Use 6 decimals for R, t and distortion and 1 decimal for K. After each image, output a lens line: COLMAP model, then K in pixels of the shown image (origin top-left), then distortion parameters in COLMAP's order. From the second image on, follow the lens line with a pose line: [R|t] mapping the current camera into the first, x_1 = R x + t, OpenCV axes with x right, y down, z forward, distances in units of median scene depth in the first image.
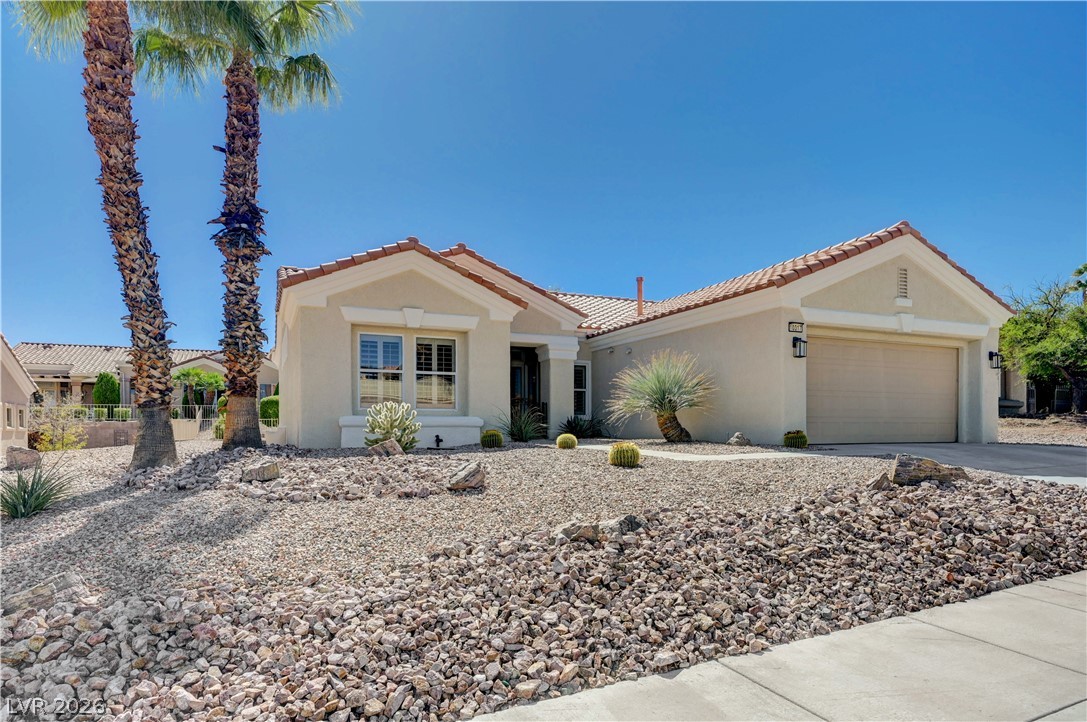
lens RADIAL K [[601.9, 0, 543.5], [0, 601.9, 361.0], [0, 0, 1]] dist [0.000003, 0.000048]
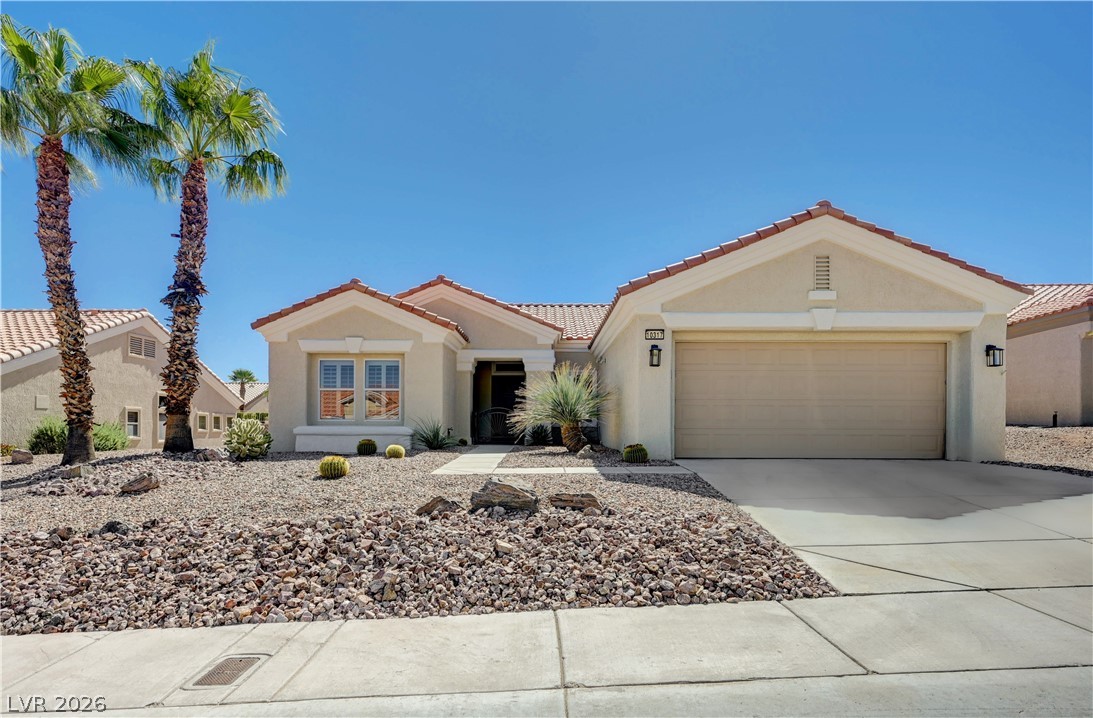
lens RADIAL K [[555.1, 0, 546.5], [0, 555.1, 359.0], [0, 0, 1]] dist [-0.001461, -0.000566]
pose [[0.919809, -0.044287, -0.389858, 0.563399], [0.039770, 0.999016, -0.019655, -0.006693], [0.390345, 0.002574, 0.920665, 0.119897]]
